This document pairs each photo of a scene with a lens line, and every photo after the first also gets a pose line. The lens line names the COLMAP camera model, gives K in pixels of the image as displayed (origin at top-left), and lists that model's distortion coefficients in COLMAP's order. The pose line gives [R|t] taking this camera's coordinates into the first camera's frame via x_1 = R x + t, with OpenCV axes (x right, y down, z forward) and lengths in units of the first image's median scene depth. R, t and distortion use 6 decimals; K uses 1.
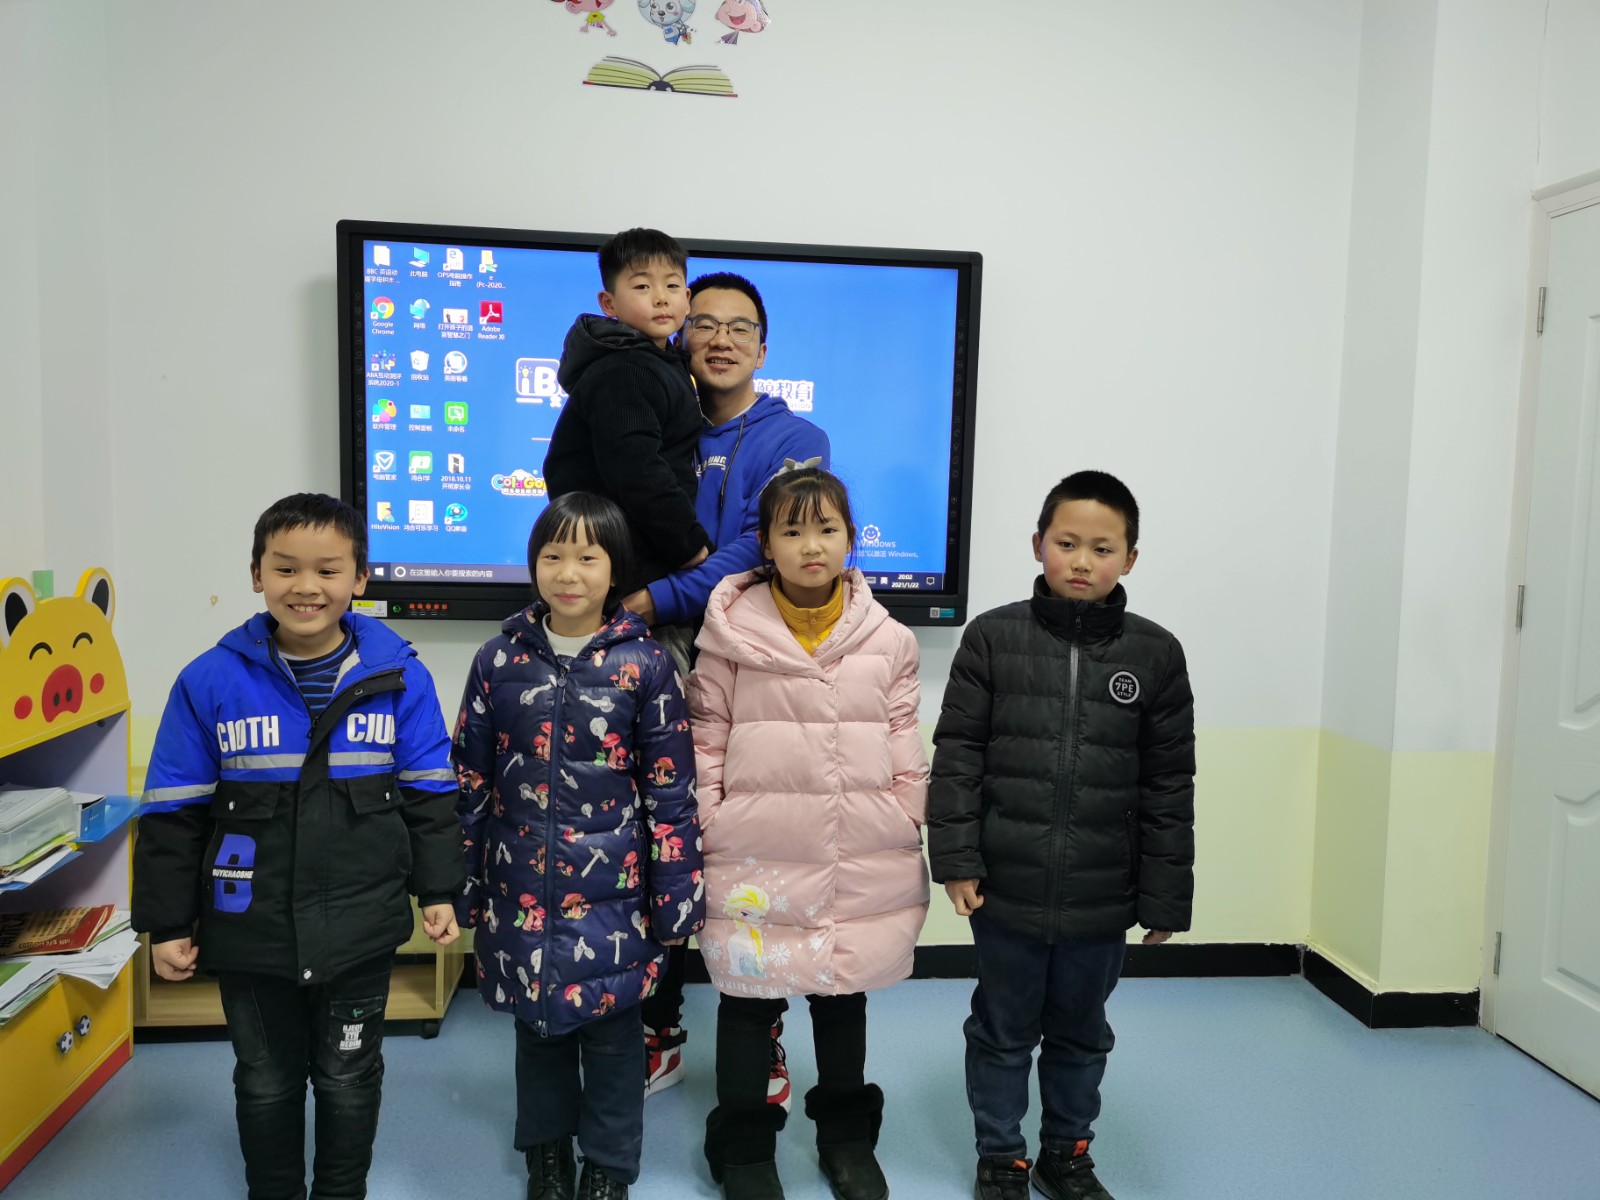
lens RADIAL K [[1320.4, 0, 808.9], [0, 1320.4, 574.9], [0, 0, 1]] dist [0.068454, -0.069840]
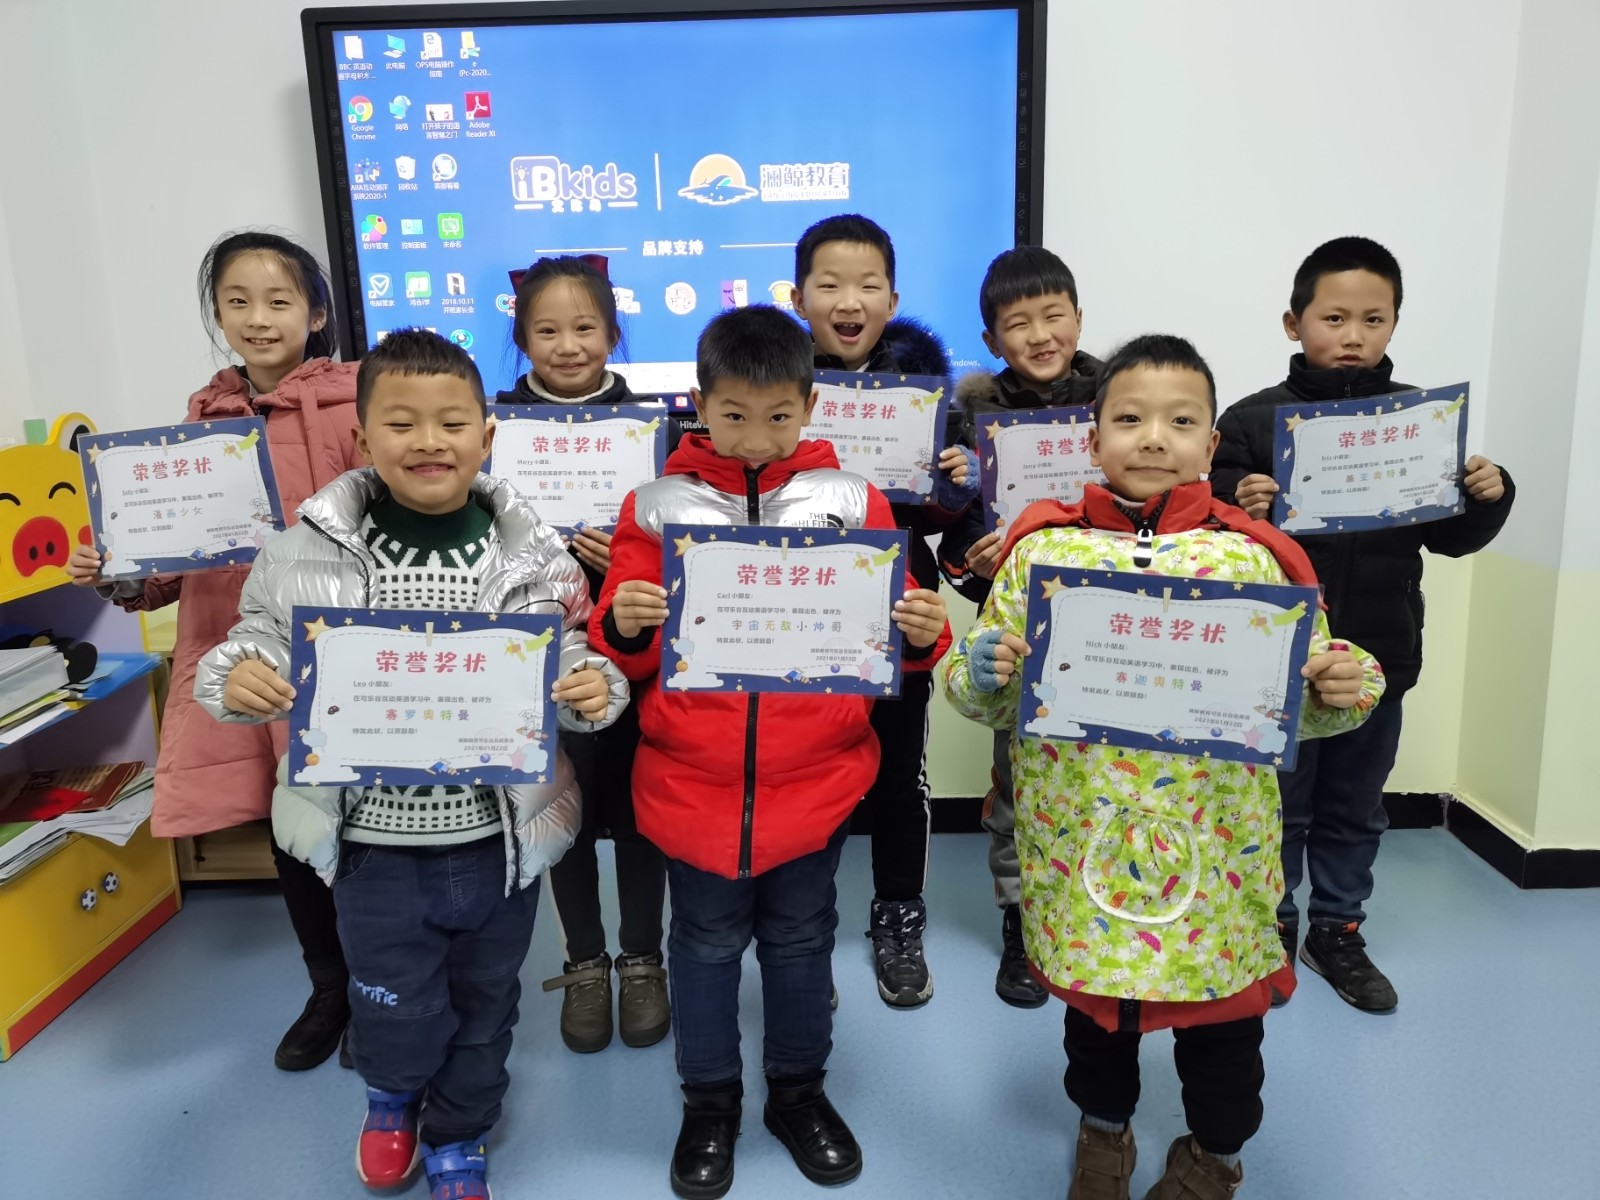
lens RADIAL K [[1320.4, 0, 787.2], [0, 1320.4, 596.4], [0, 0, 1]] dist [0.068454, -0.069840]
pose [[0.989522, -0.025159, -0.142172, 0.081512], [0.043682, 0.990720, 0.128711, 0.020324], [0.137614, -0.133573, 0.981438, 0.115159]]
